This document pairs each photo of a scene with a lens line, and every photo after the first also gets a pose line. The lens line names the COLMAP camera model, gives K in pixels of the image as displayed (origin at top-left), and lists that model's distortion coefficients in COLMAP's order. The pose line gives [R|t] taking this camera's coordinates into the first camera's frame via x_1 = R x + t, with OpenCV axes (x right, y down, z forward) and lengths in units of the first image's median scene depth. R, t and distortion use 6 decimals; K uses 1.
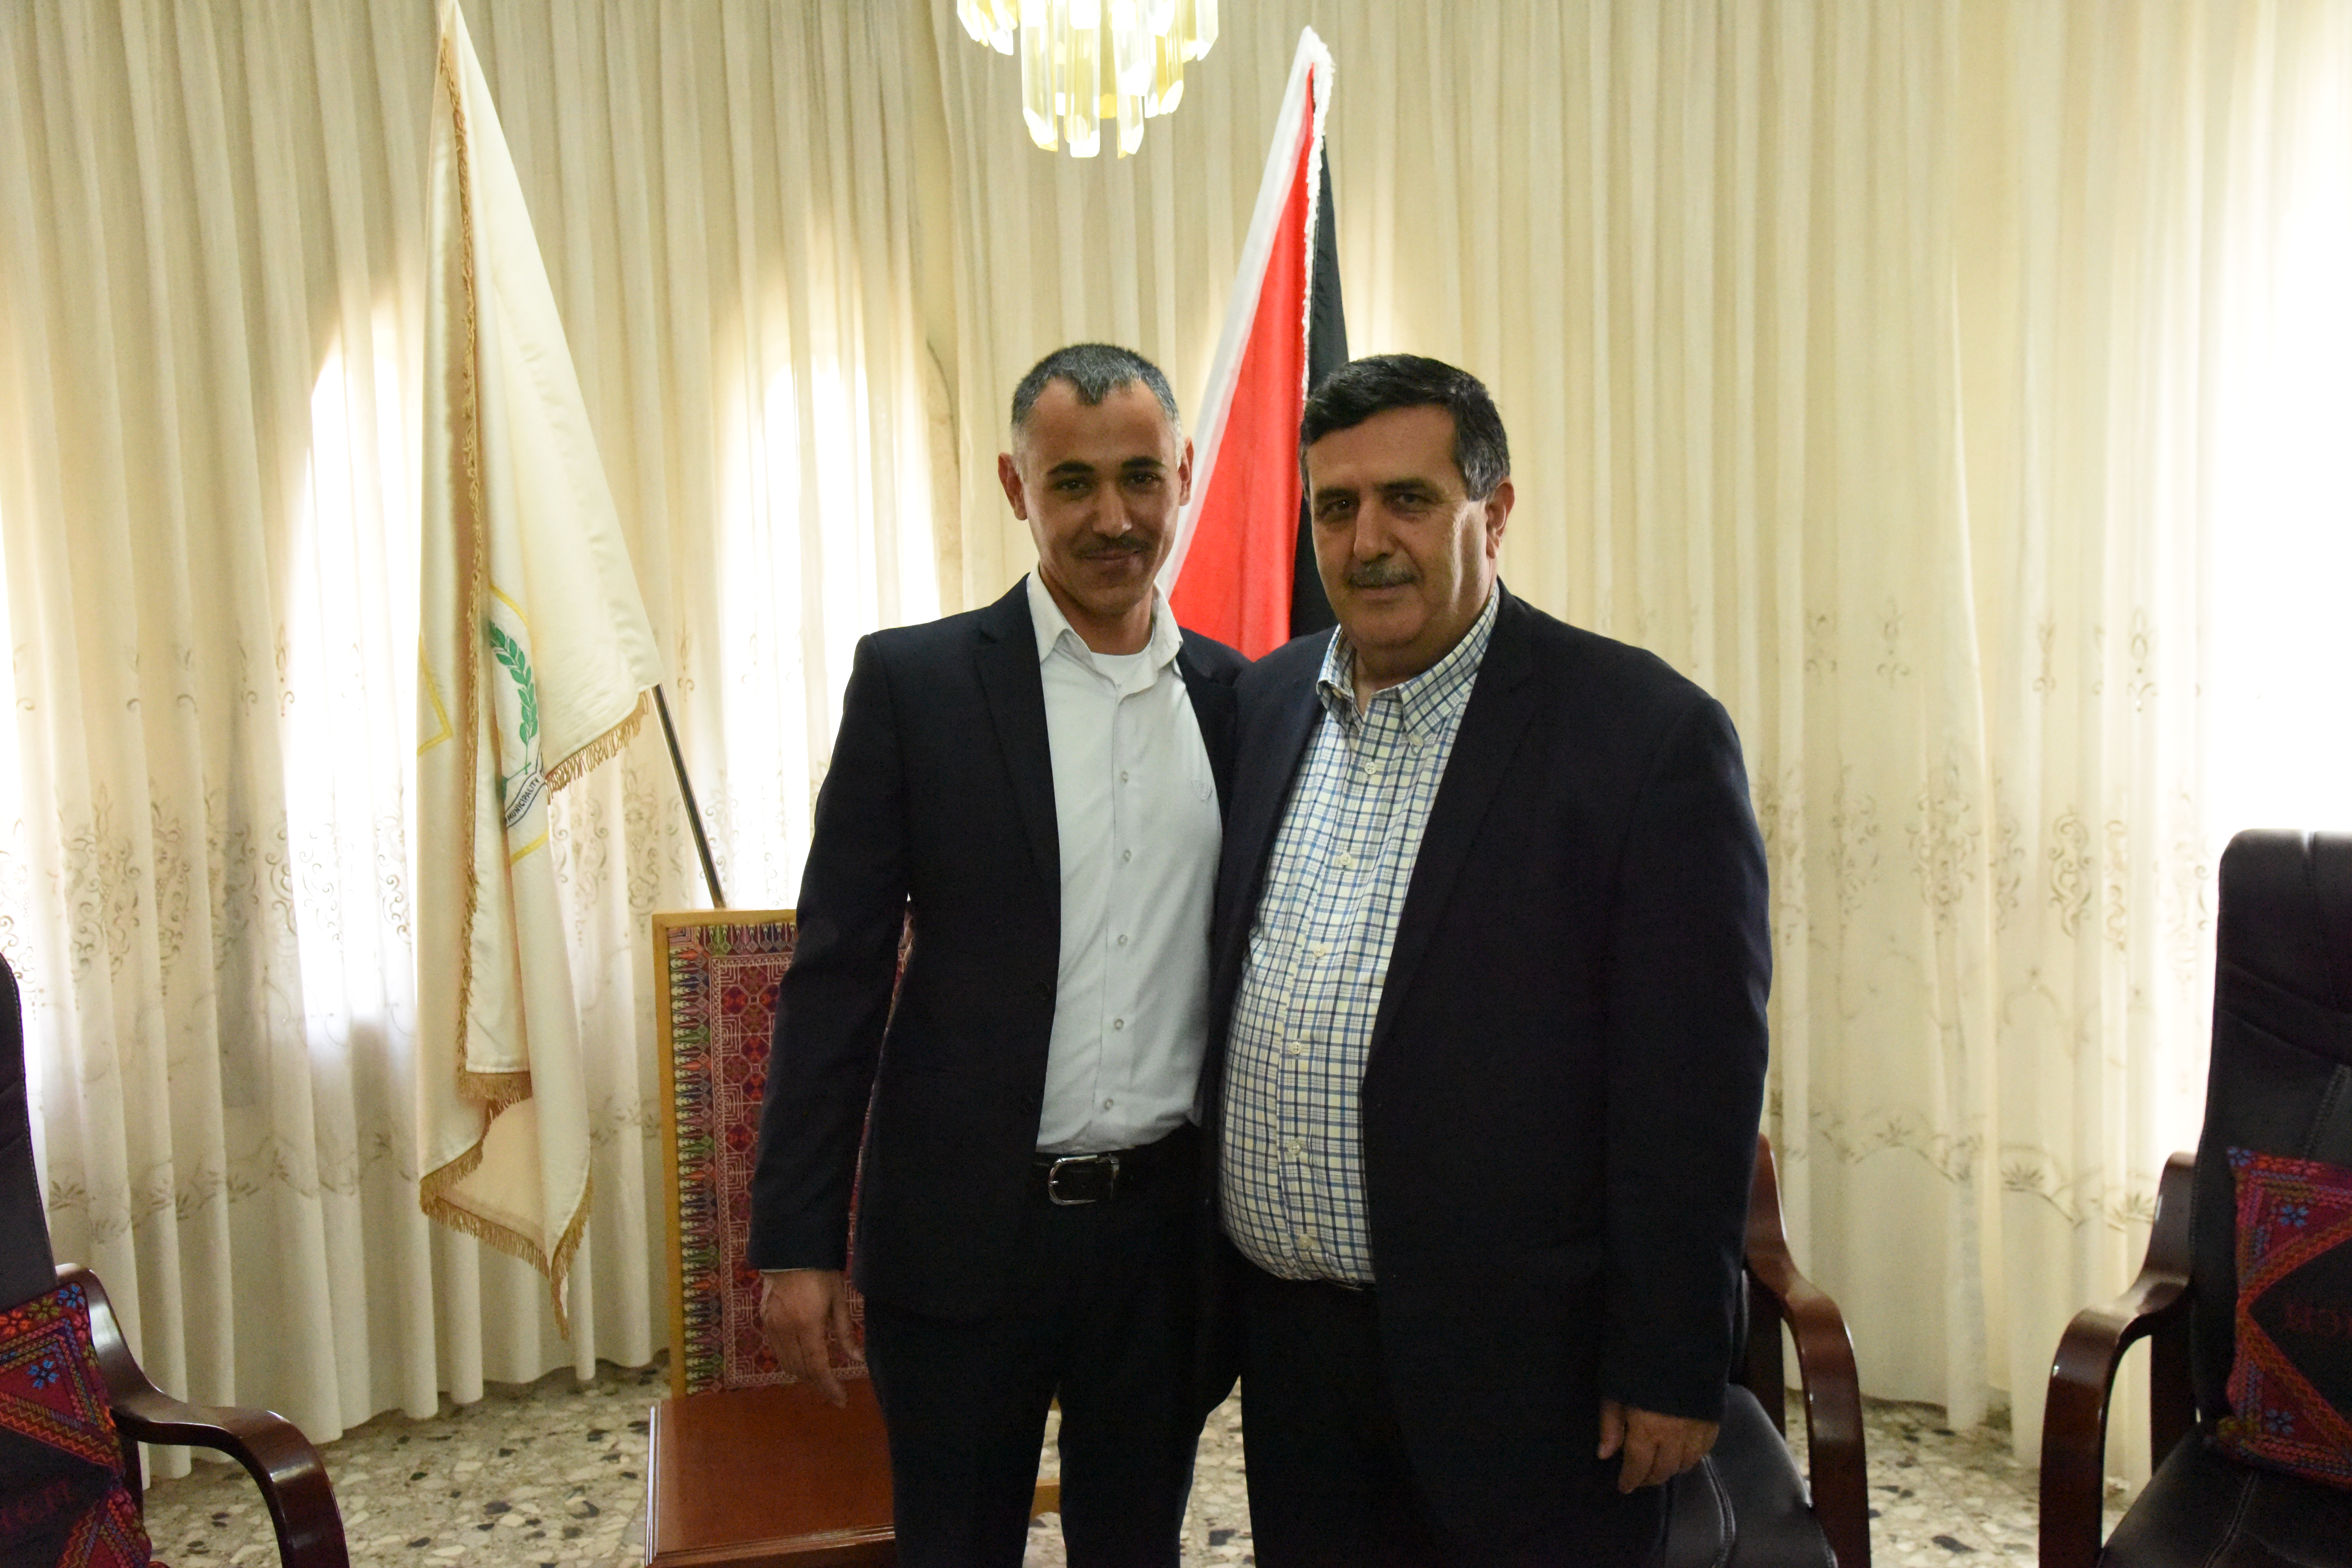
lens RADIAL K [[2214.3, 0, 1176.0], [0, 2214.3, 784.0], [0, 0, 1]] dist [0.033739, 0.009866]
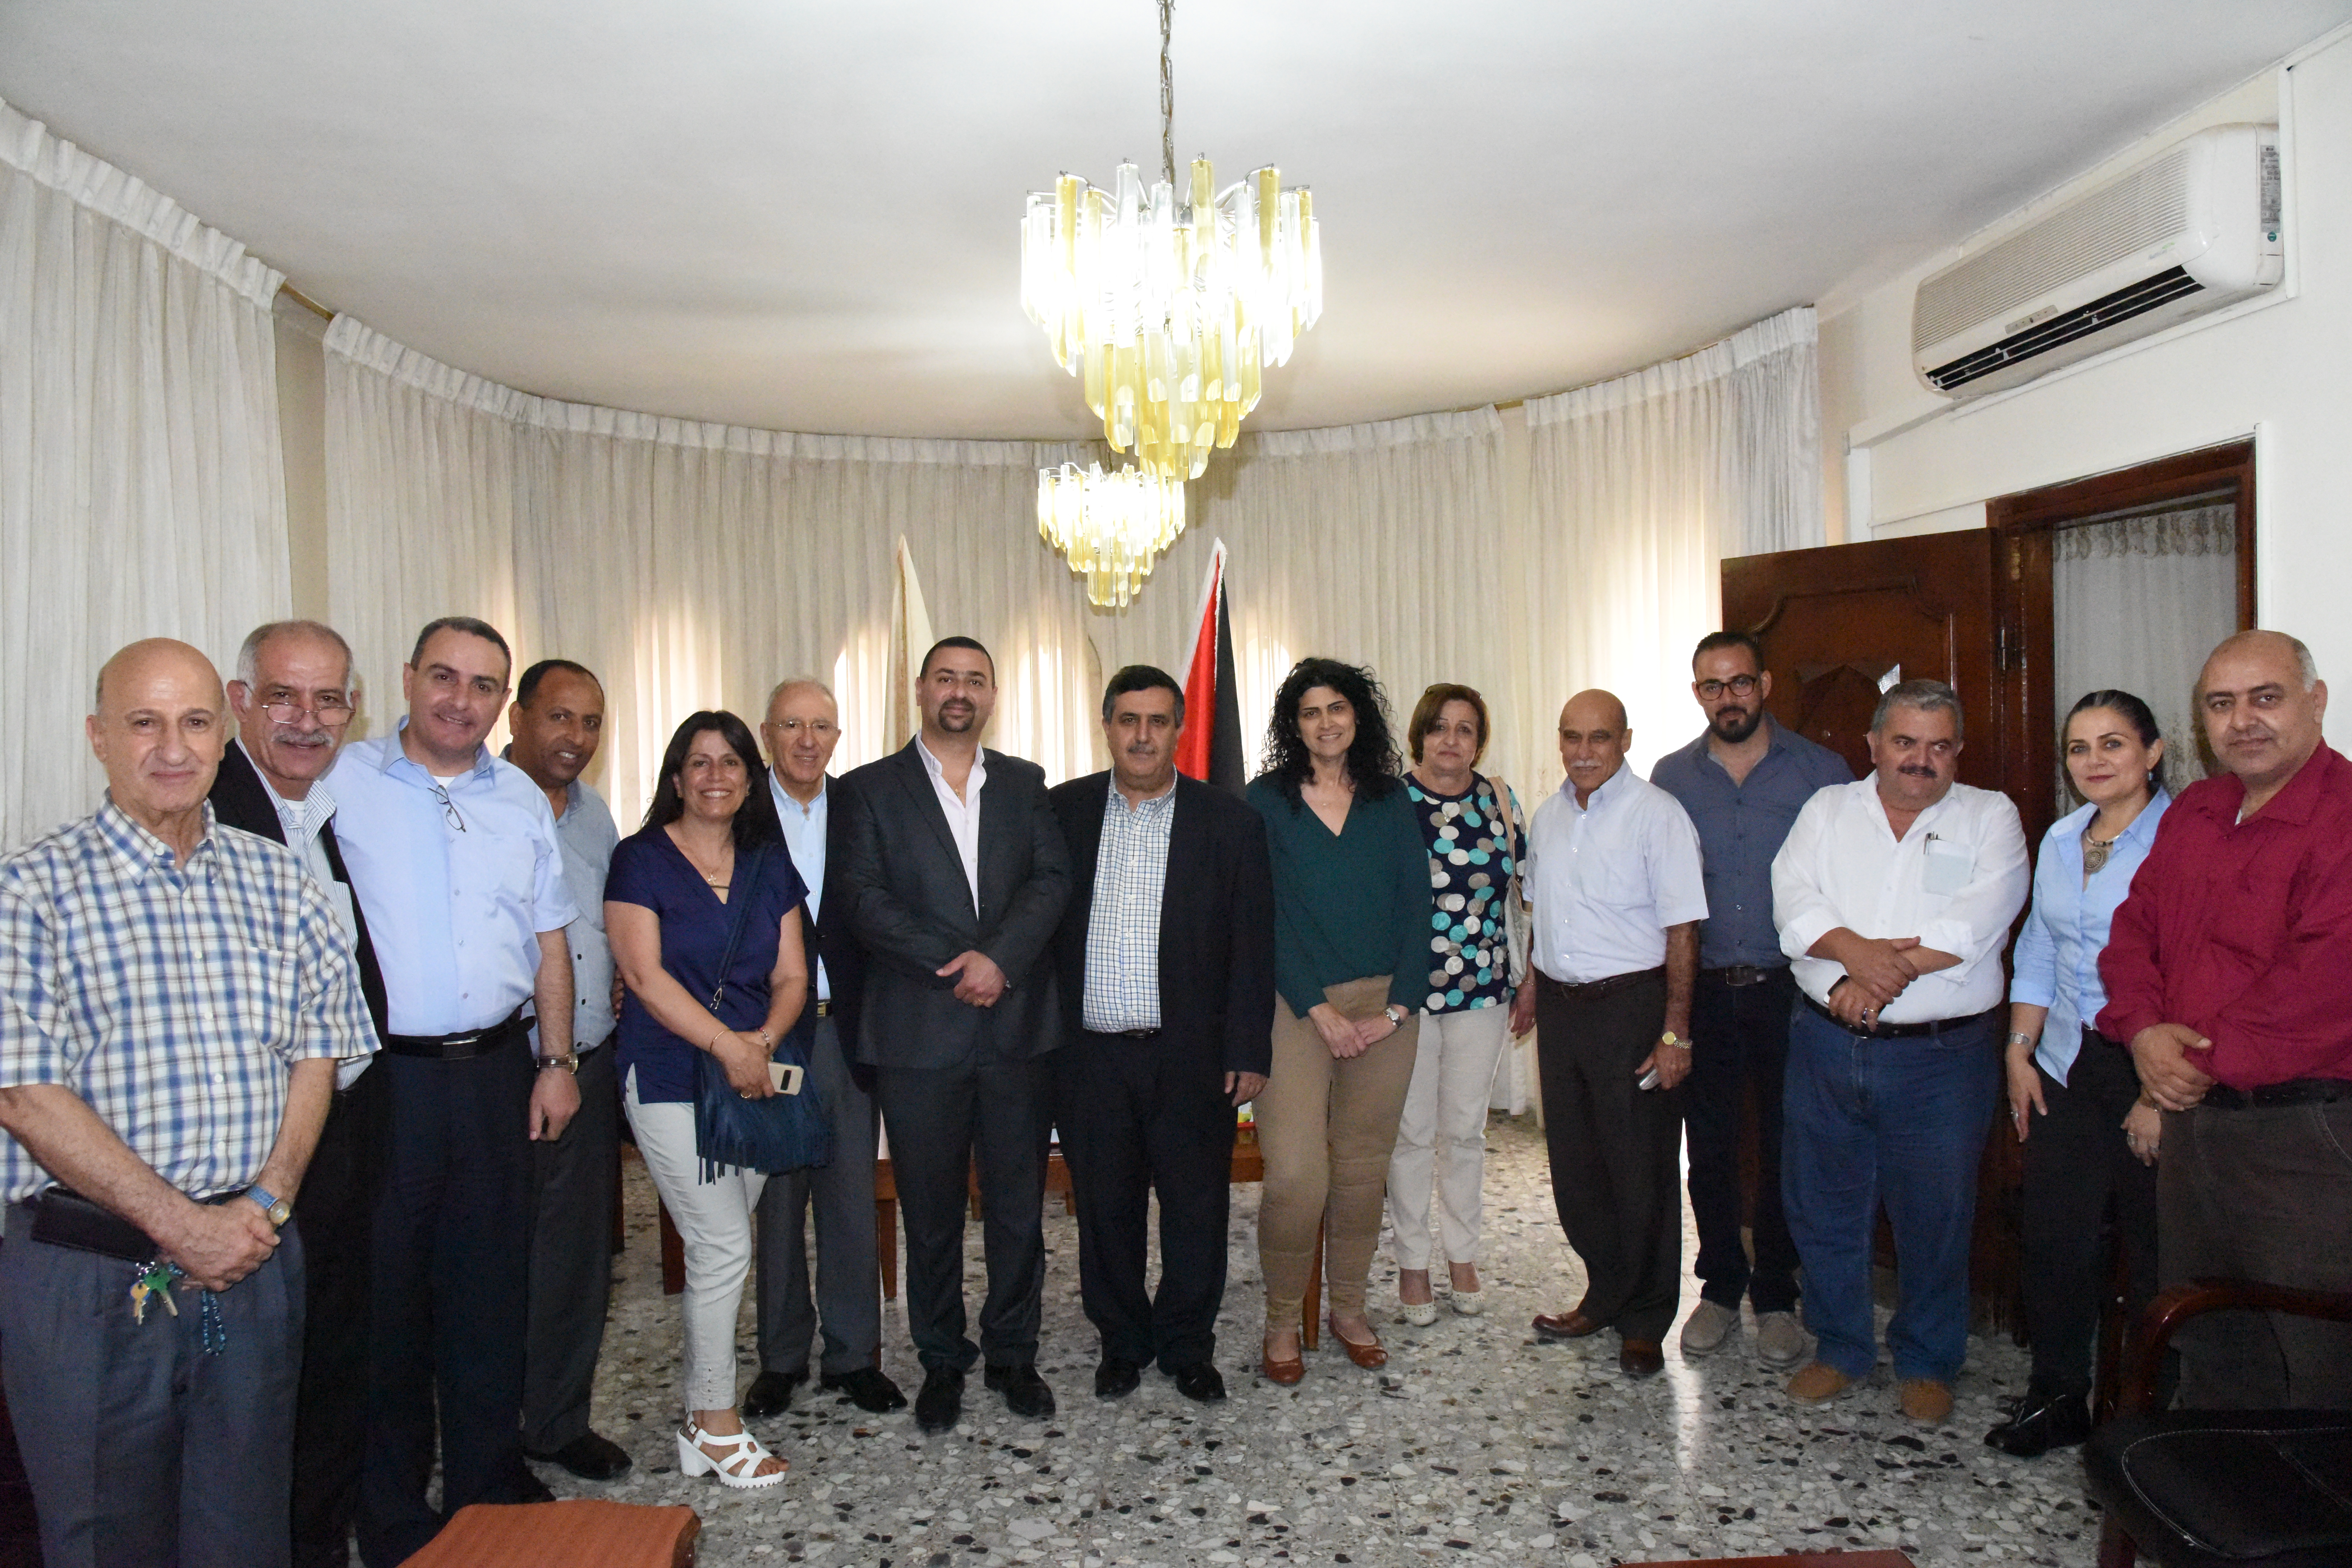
lens RADIAL K [[1639.0, 0, 1176.0], [0, 1639.0, 784.0], [0, 0, 1]] dist [-0.109485, 0.007171]
pose [[0.993771, 0.012055, -0.110792, 0.224081], [-0.018991, 0.997910, -0.061766, 0.068679], [0.109816, 0.063485, 0.991922, -0.883456]]
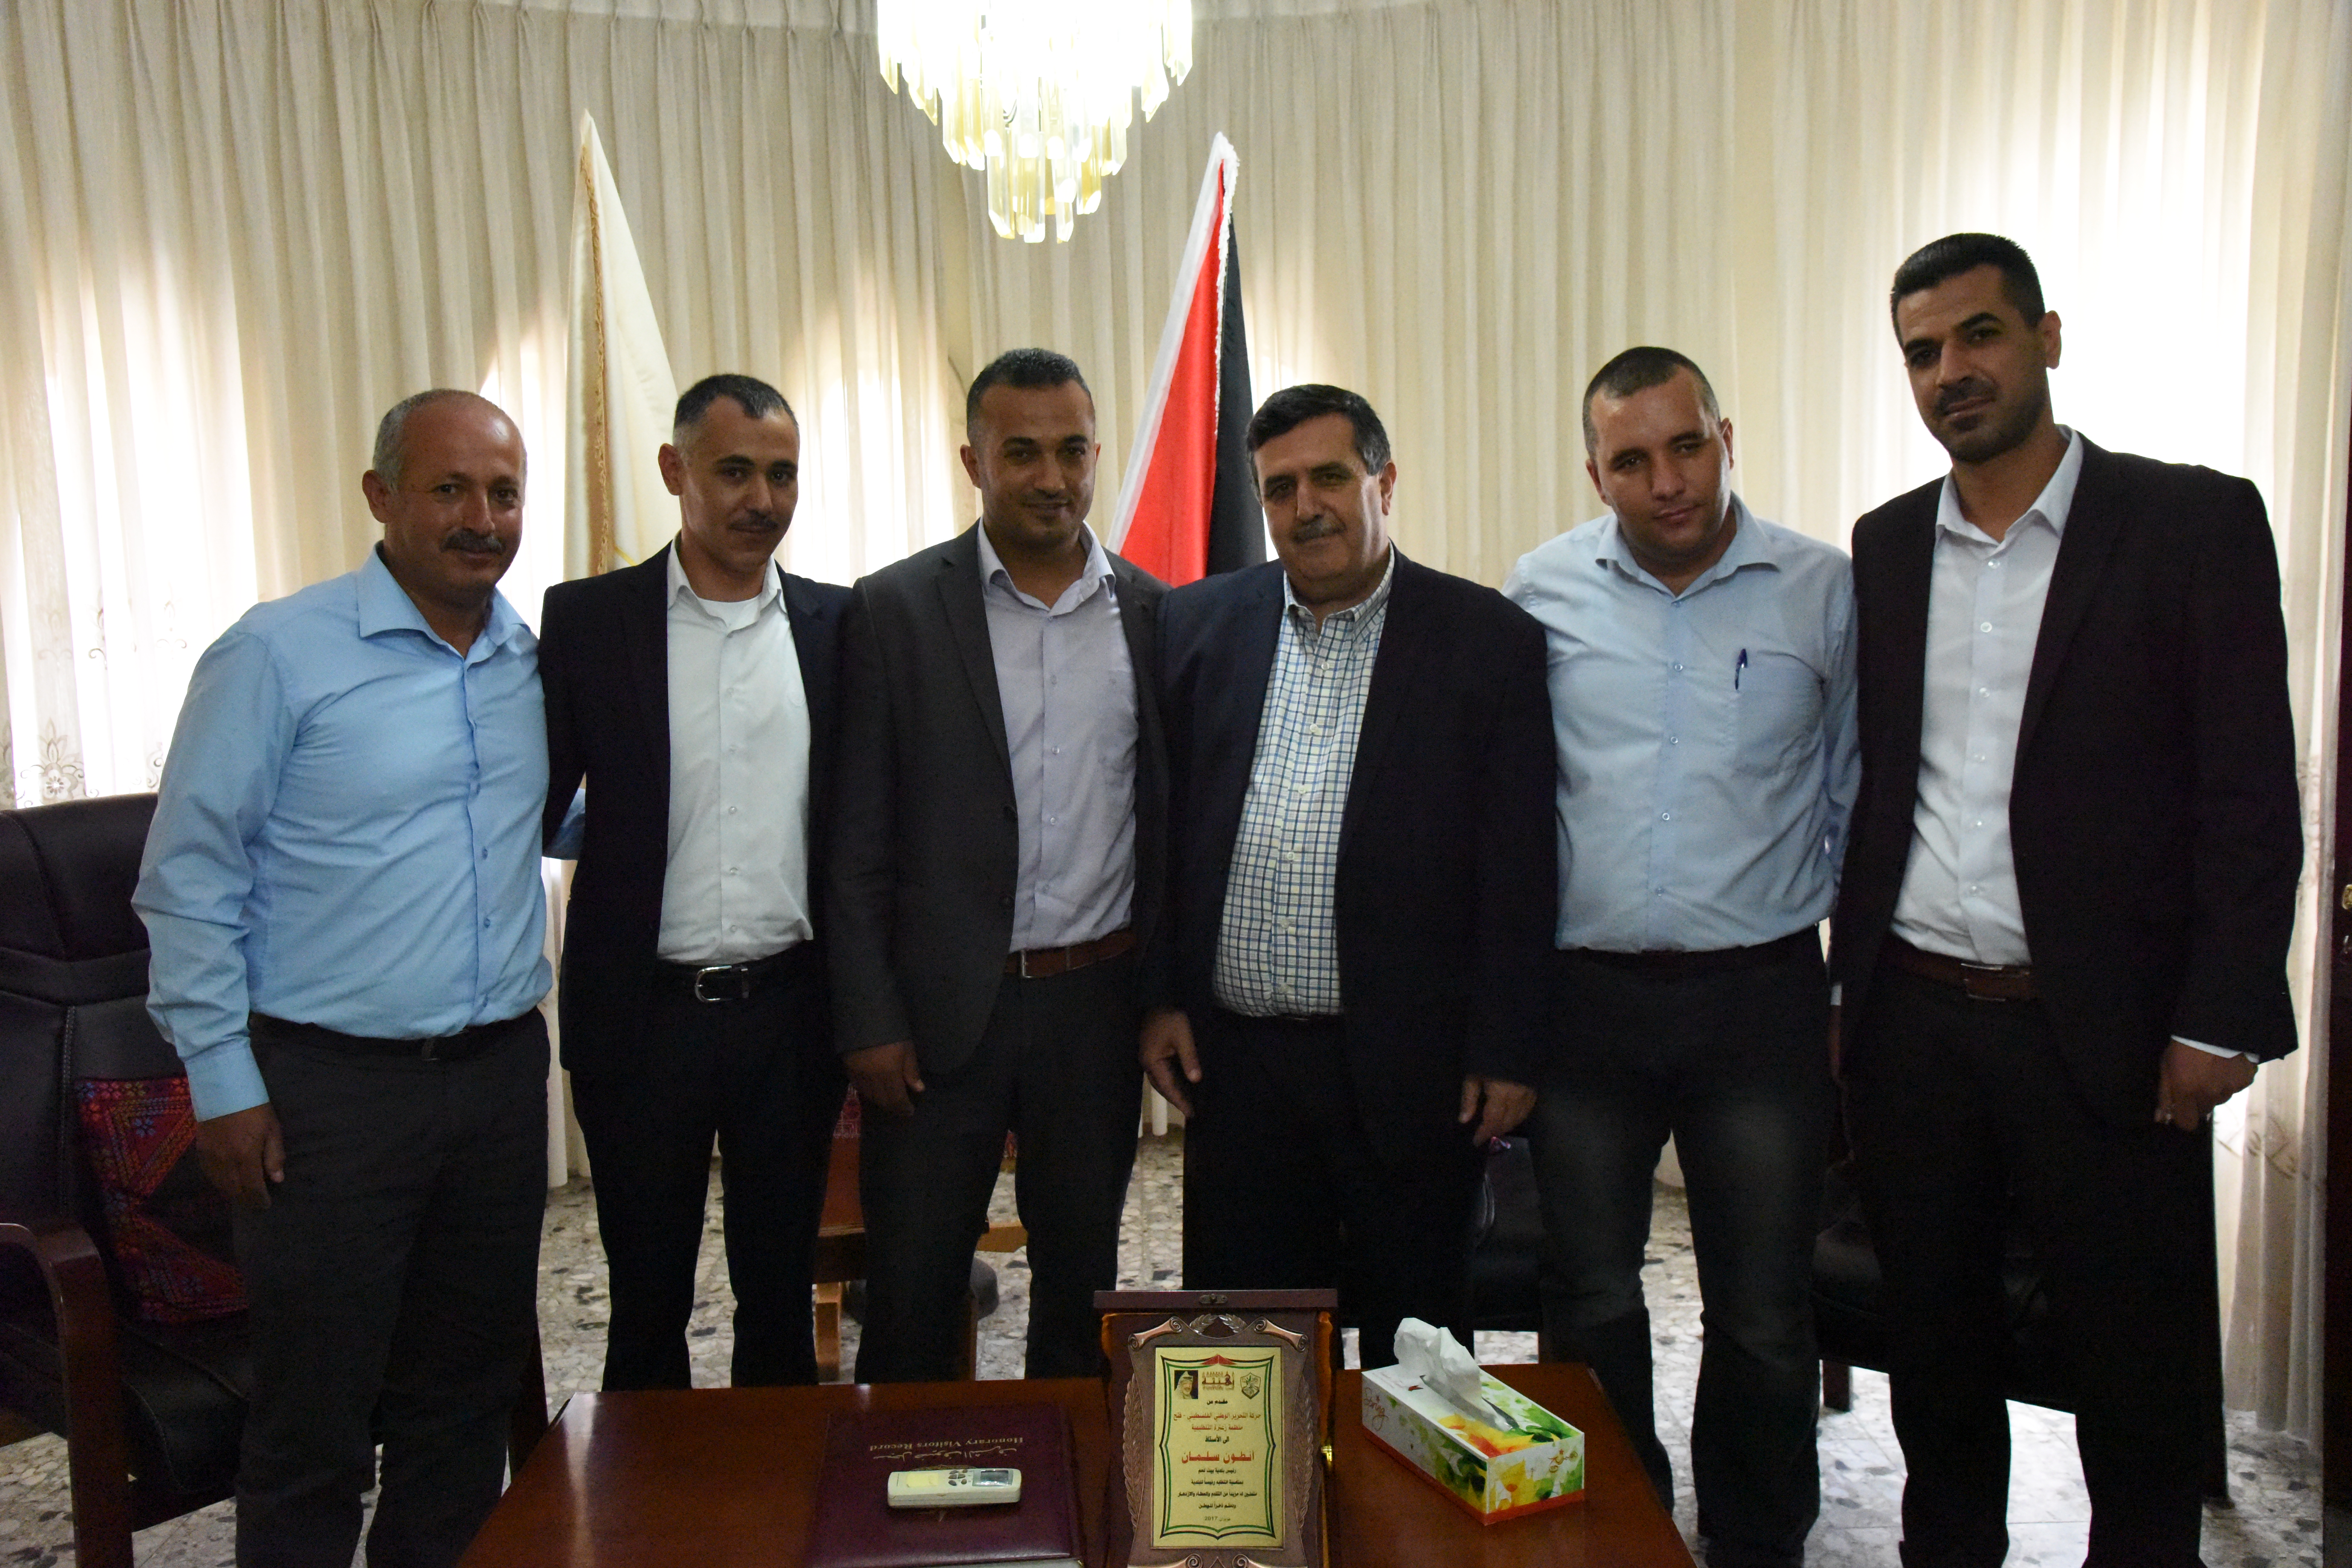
lens RADIAL K [[2036.4, 0, 1176.0], [0, 2036.4, 784.0], [0, 0, 1]] dist [-0.003669, -0.004065]
pose [[0.999746, 0.005986, -0.021739, 0.061000], [-0.005577, 0.999807, 0.018837, 0.029170], [0.021847, -0.018710, 0.999586, -0.231409]]
